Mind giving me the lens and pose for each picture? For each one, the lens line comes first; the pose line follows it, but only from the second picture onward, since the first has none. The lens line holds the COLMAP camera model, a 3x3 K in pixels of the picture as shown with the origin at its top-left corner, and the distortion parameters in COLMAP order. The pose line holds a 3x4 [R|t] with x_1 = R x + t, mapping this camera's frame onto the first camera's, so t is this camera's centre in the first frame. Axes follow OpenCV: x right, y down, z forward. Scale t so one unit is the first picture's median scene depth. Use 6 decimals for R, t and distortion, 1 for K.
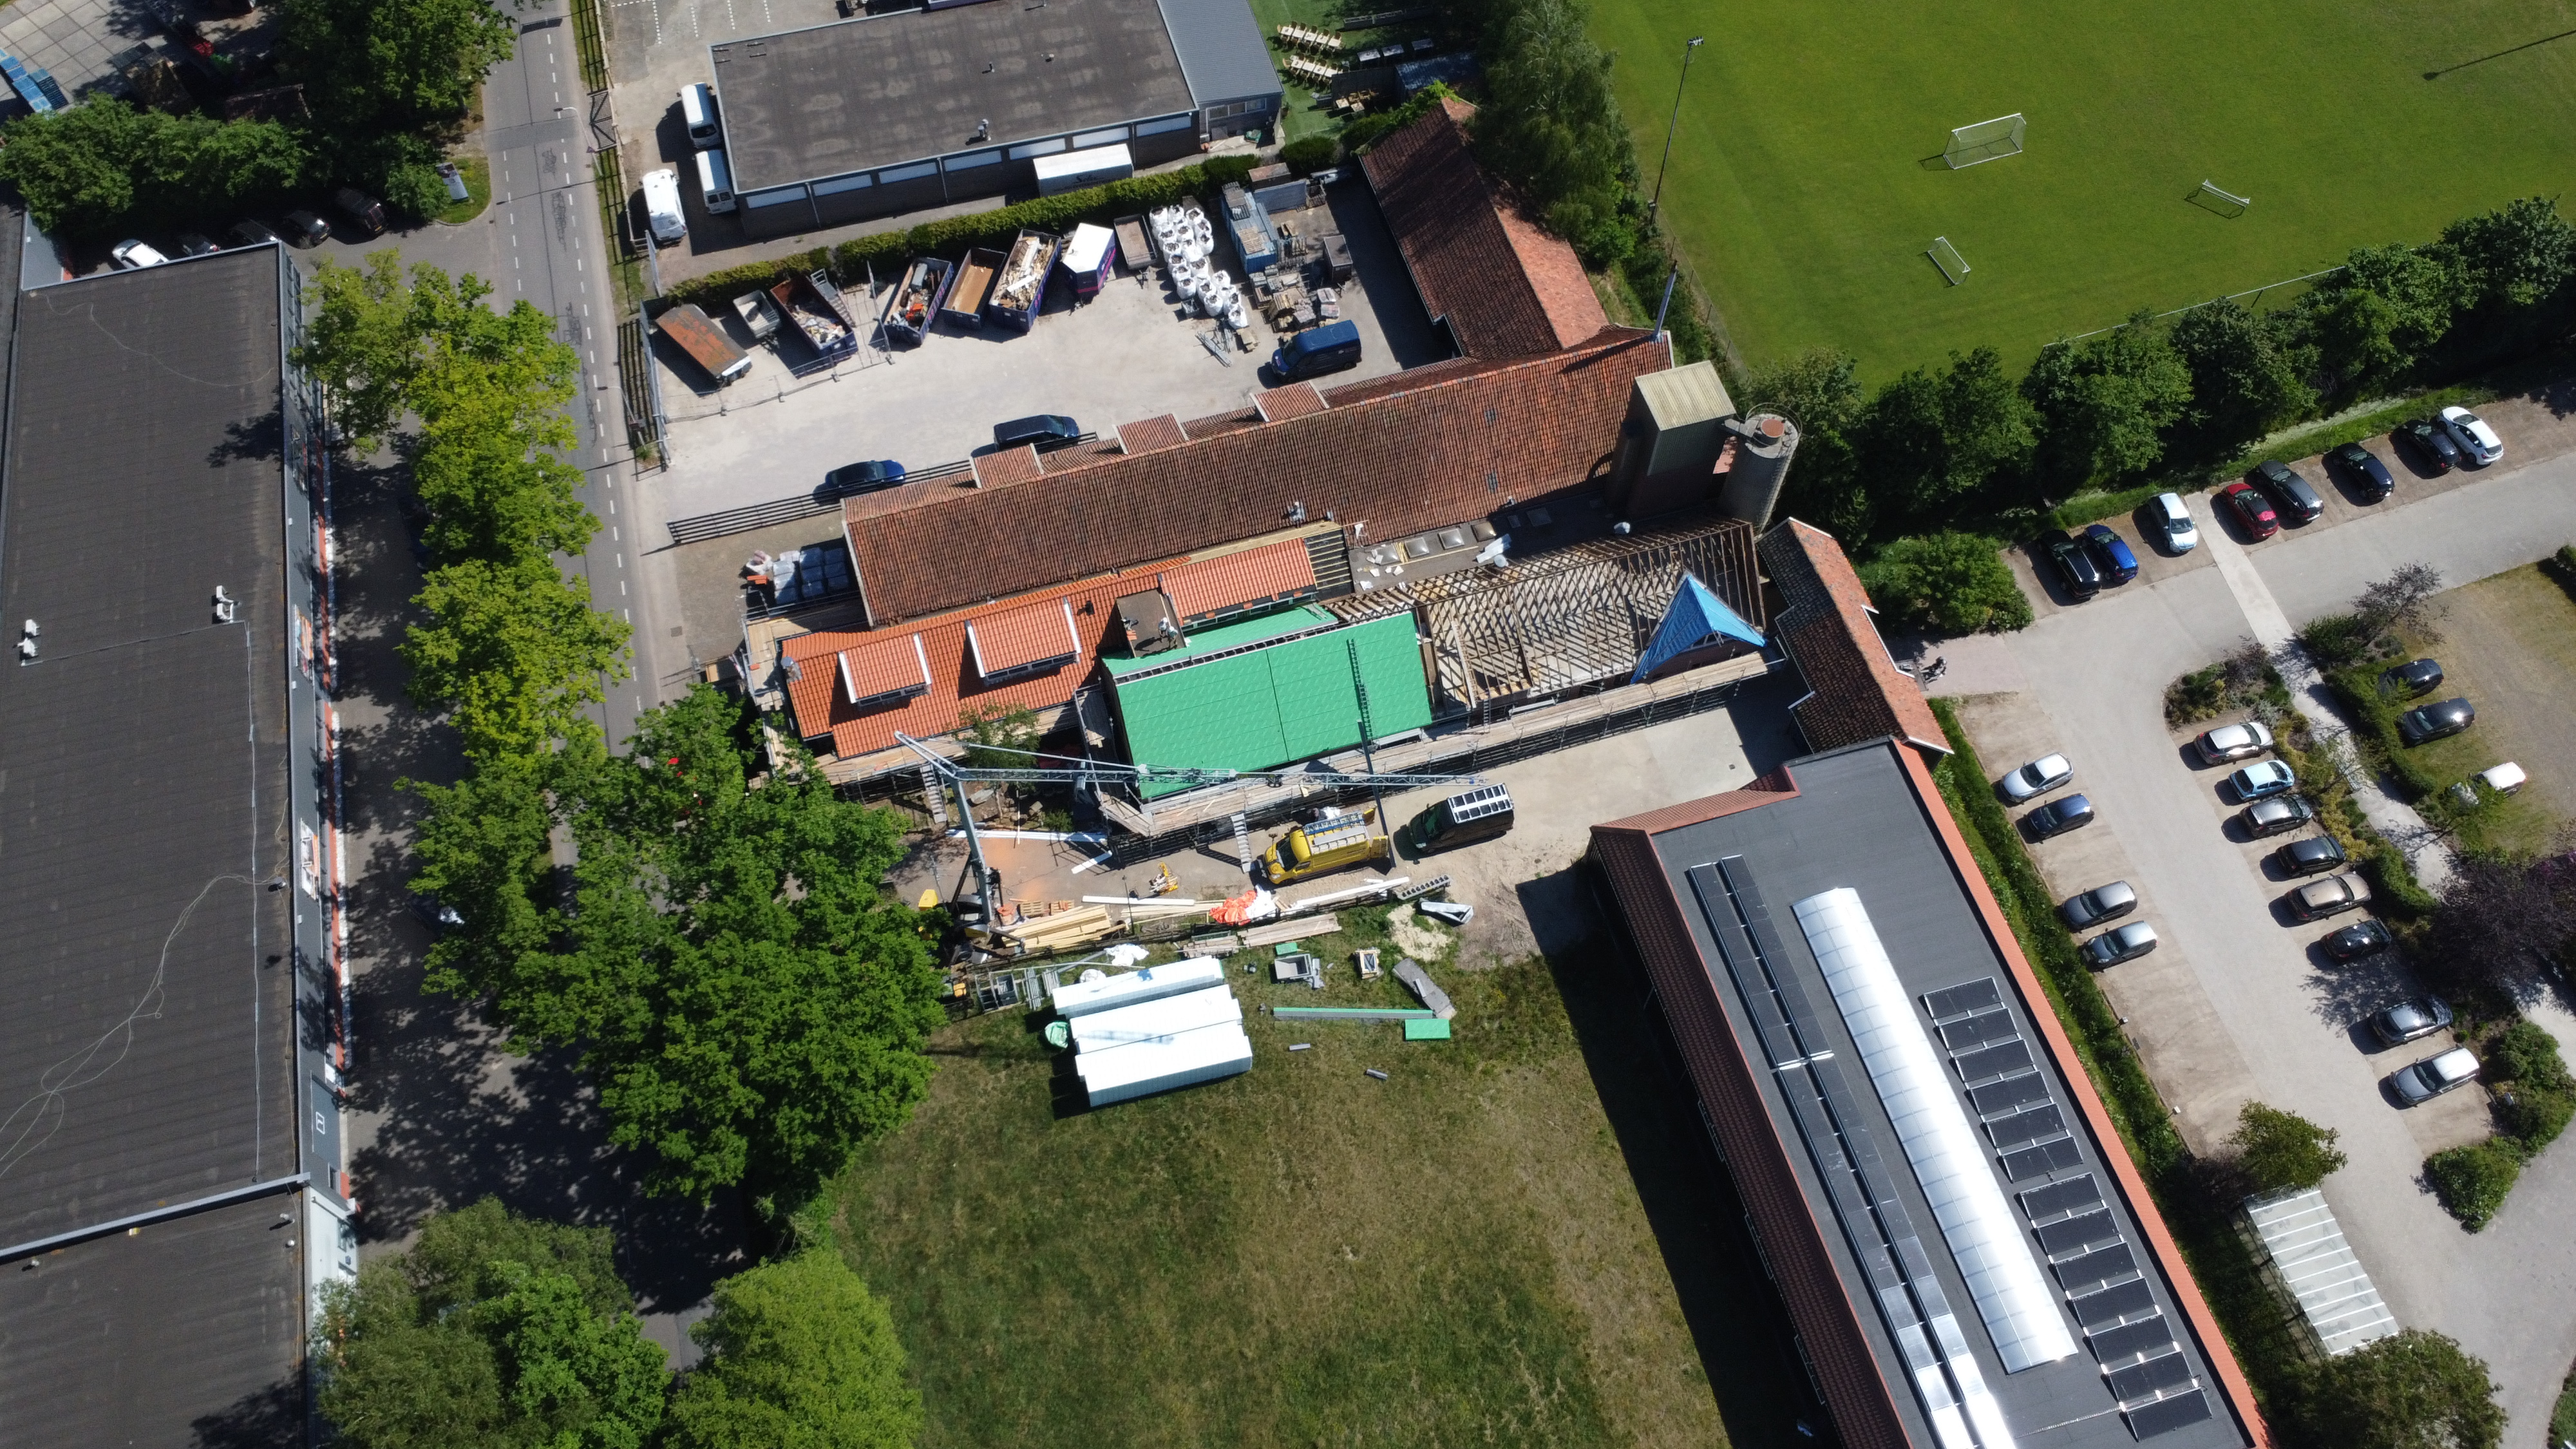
lens RADIAL K [[1927.0, 0, 1284.8], [0, 1927.0, 713.0], [0, 0, 1]] dist [0.004092, -0.004269]
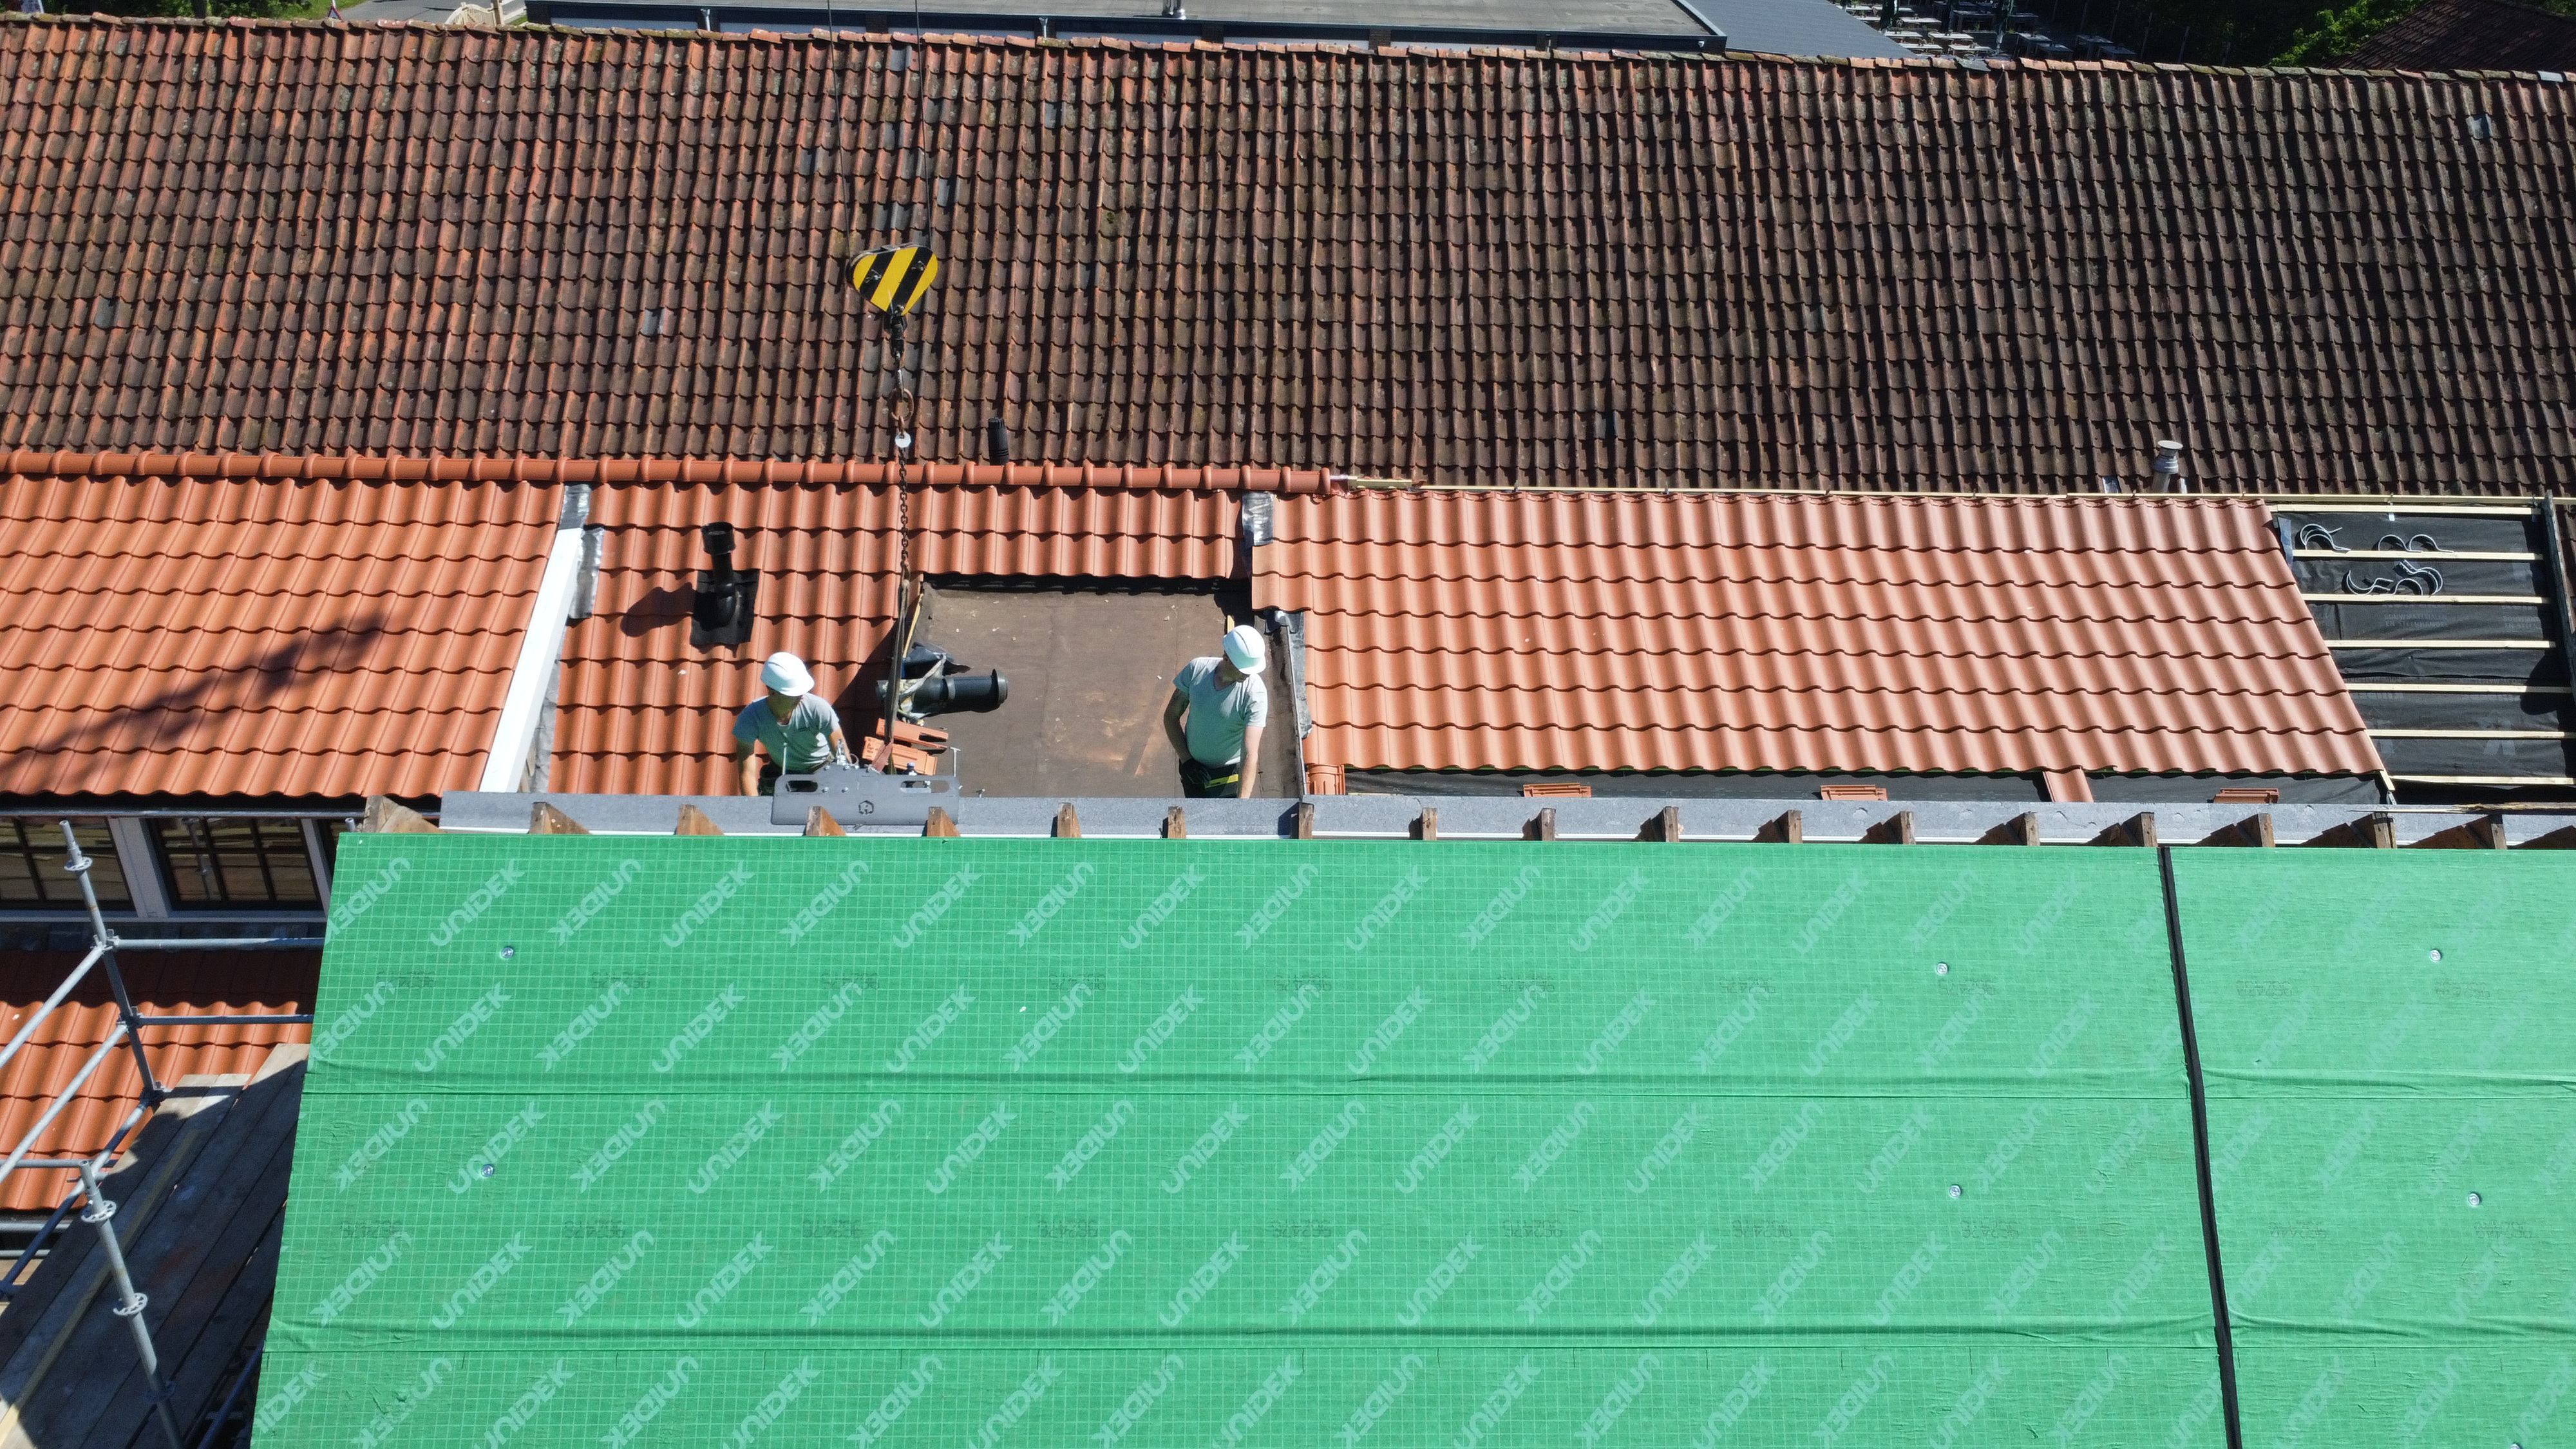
lens RADIAL K [[1927.0, 0, 1288.6], [0, 1927.0, 714.2], [0, 0, 1]] dist [0.004092, -0.004269]
pose [[0.964283, 0.140012, -0.224845, -0.027278], [-0.236065, 0.839281, -0.489777, 0.012481], [0.120133, 0.525362, 0.842356, 0.871830]]
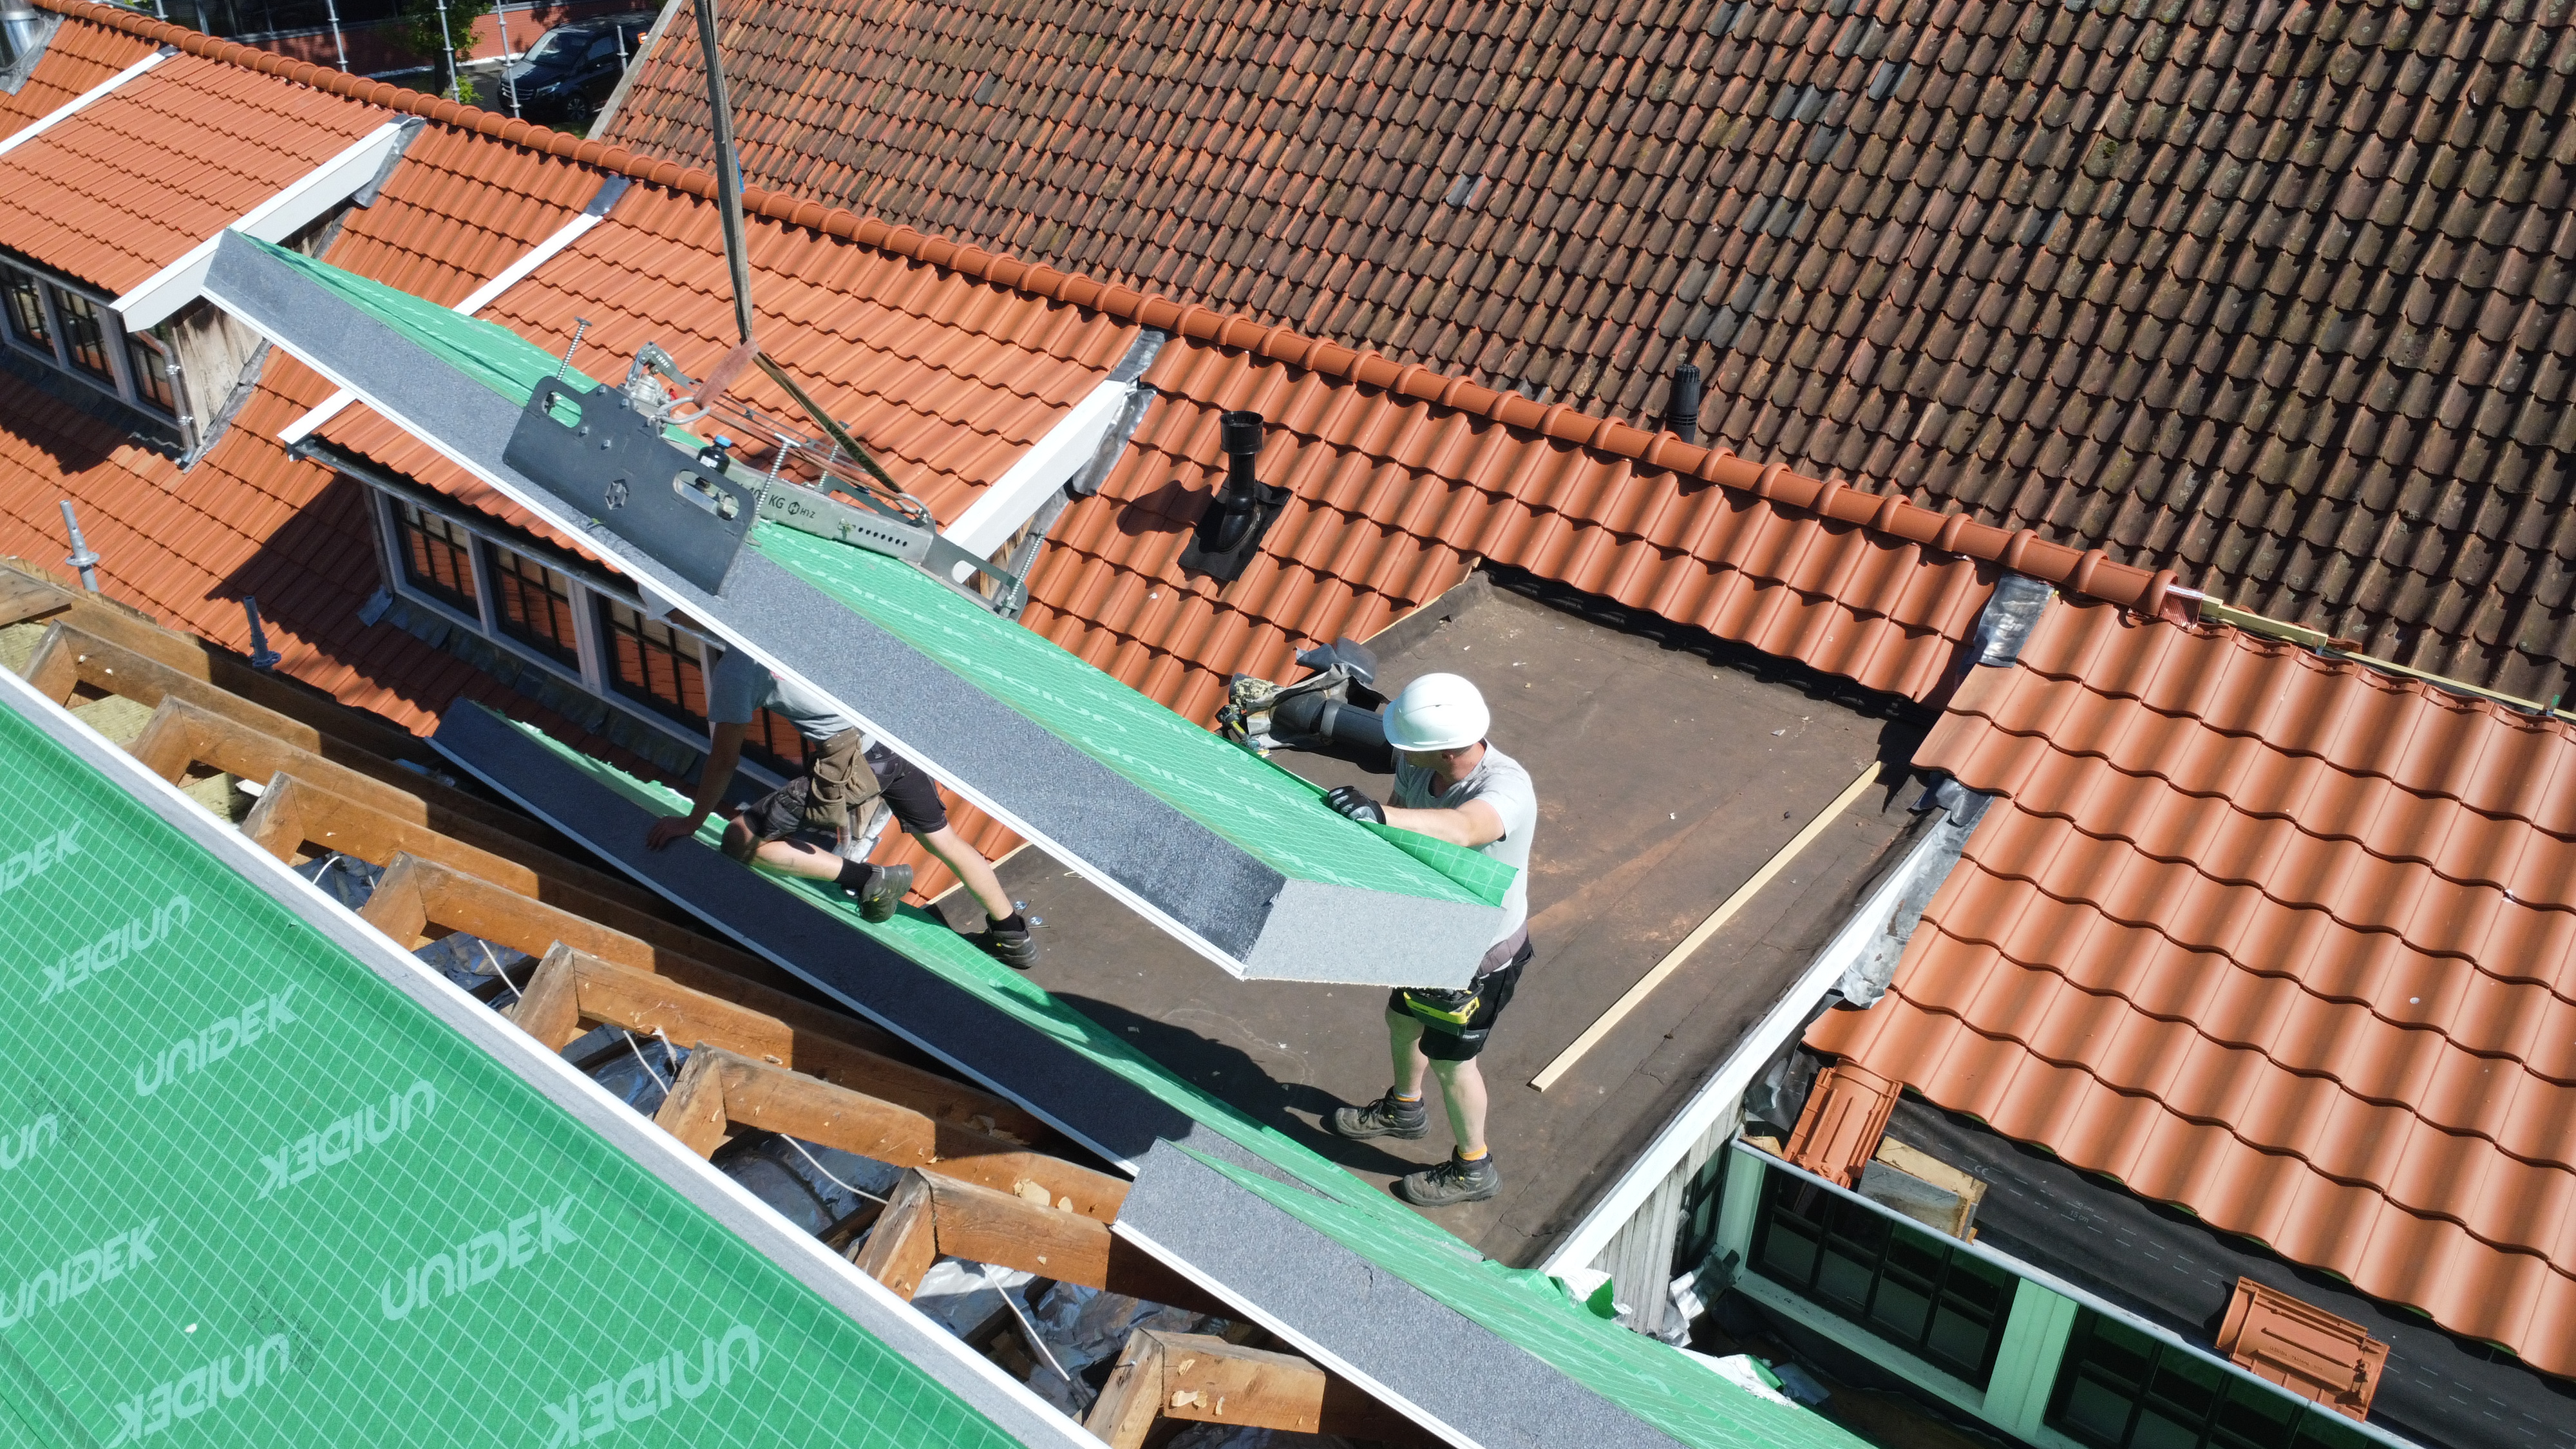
lens RADIAL K [[1927.0, 0, 1291.6], [0, 1927.0, 712.4], [0, 0, 1]] dist [0.004092, -0.004269]
pose [[0.573203, 0.403945, -0.712929, -0.020895], [-0.717200, 0.668124, -0.198078, -0.028263], [0.396312, 0.624851, 0.672680, 0.919241]]
